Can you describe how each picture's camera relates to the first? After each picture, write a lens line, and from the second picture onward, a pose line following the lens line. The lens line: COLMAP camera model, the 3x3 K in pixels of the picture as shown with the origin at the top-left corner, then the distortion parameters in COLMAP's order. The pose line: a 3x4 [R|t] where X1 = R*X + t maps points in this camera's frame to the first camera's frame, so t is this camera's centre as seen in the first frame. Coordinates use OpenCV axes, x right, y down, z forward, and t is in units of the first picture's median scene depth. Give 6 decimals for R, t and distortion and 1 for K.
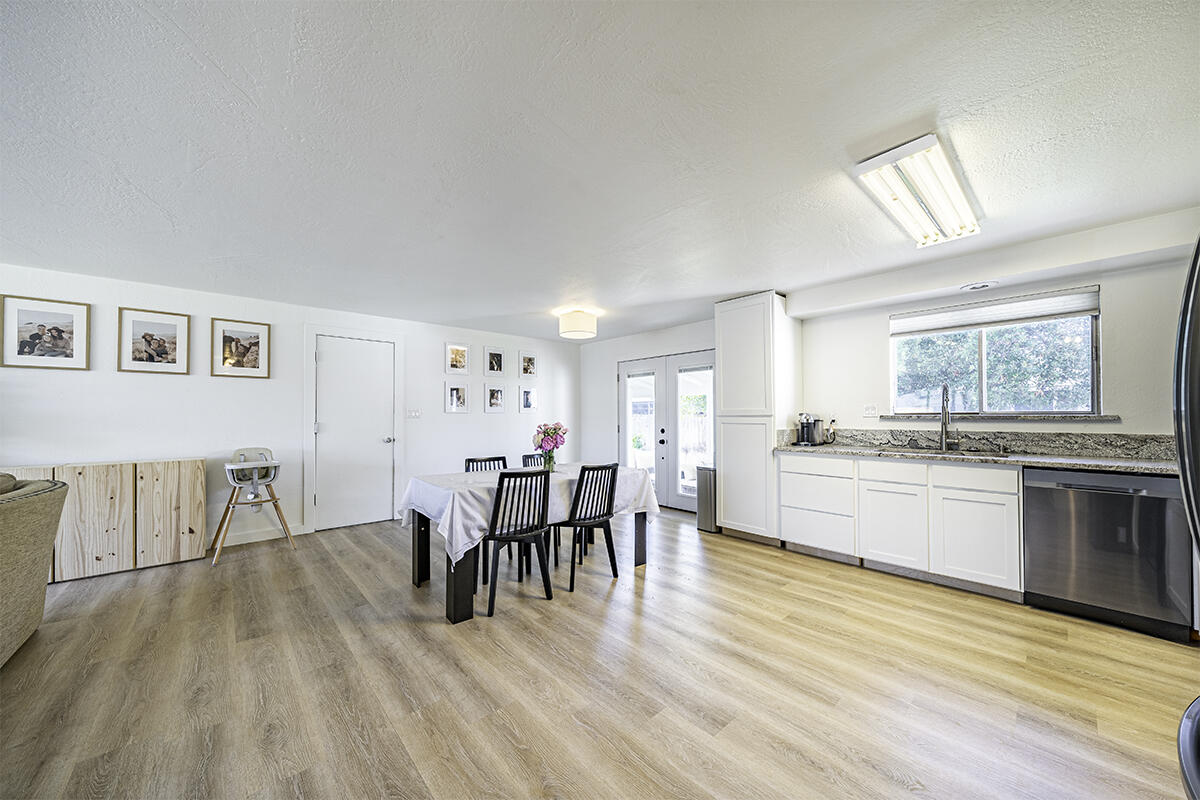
lens RADIAL K [[425.2, 0, 596.5], [0, 425.2, 411.5], [0, 0, 1]] dist [-0.002178, -0.000158]
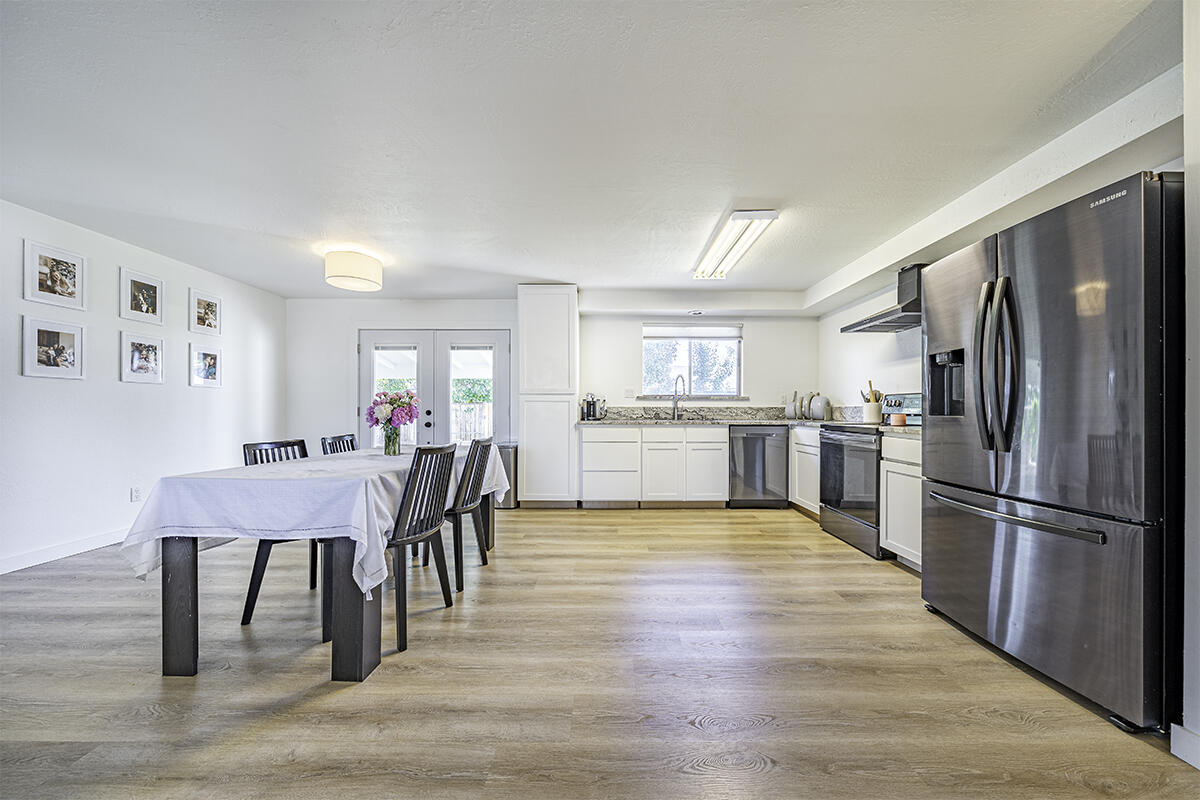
lens RADIAL K [[415.5, 0, 609.9], [0, 415.5, 408.5], [0, 0, 1]] dist [0.000353, -0.000115]
pose [[0.662011, 0.007722, 0.749454, -0.415185], [-0.011361, 0.999935, -0.000268, 0.054705], [-0.749408, -0.008337, 0.662056, 0.212967]]
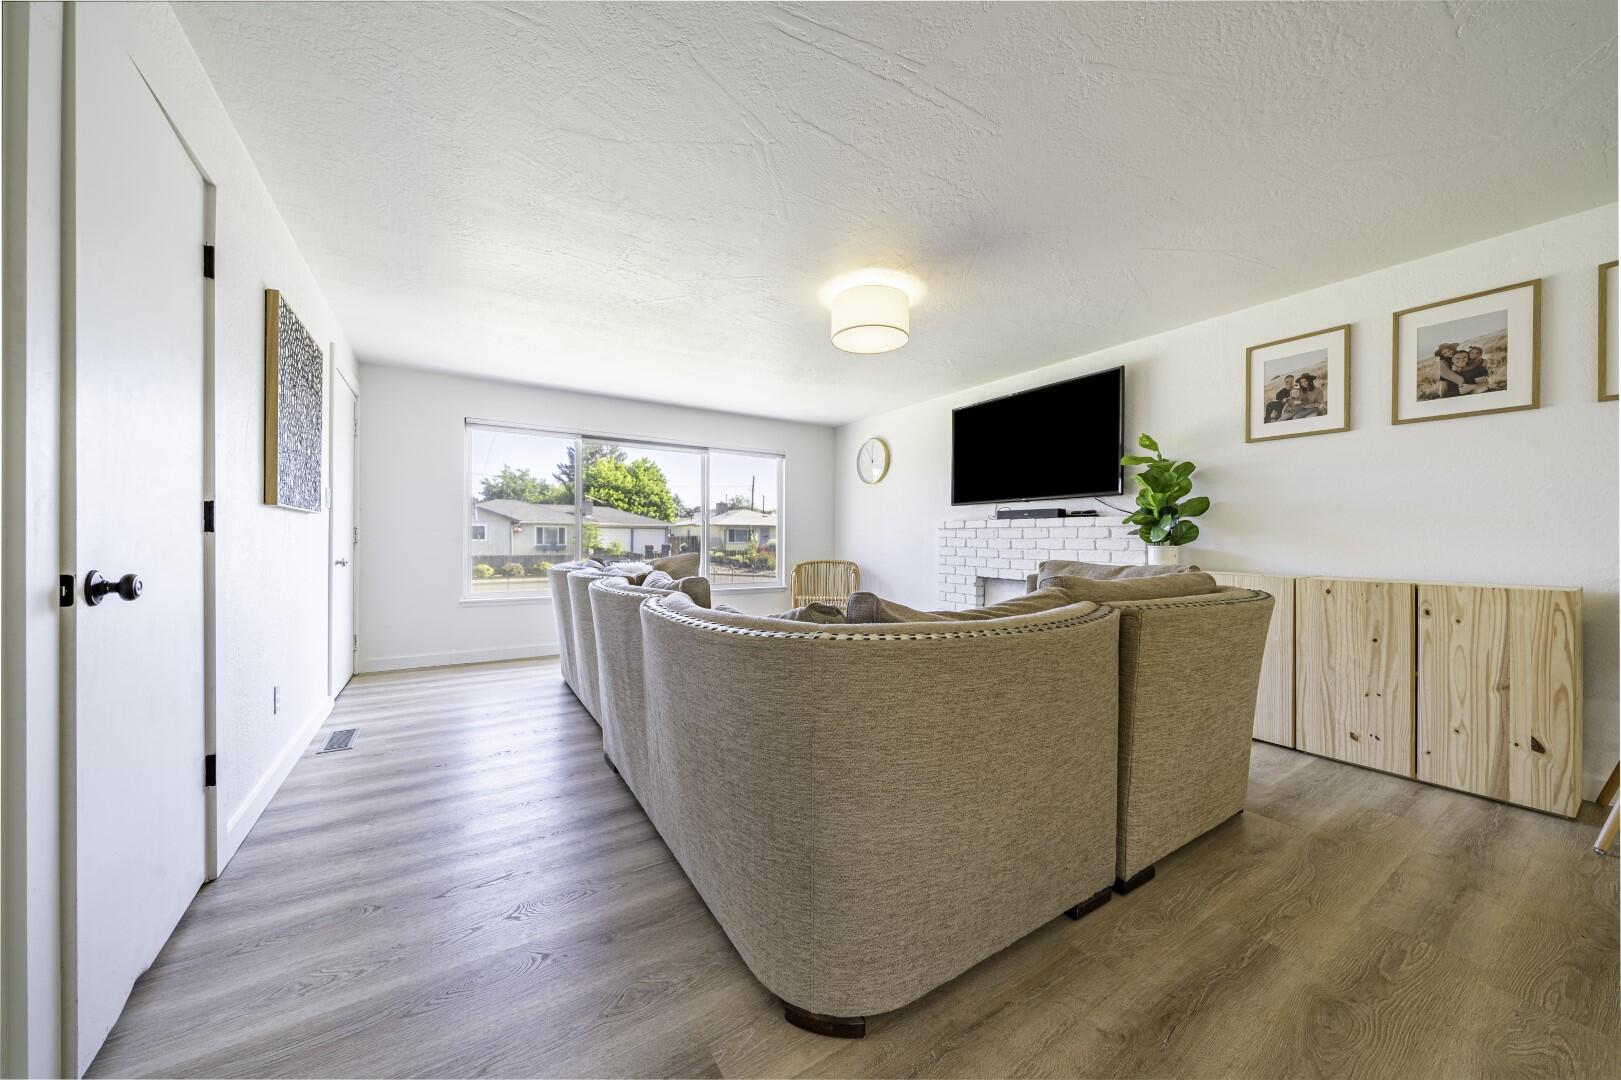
lens RADIAL K [[555.6, 0, 810.5], [0, 555.6, 540.0], [0, 0, 1]] dist [-0.003406, -0.000146]
pose [[-0.153248, 0.003869, -0.988180, -0.270358], [0.005543, 0.999980, 0.003056, 0.059107], [0.988172, -0.005009, -0.153266, 0.343149]]
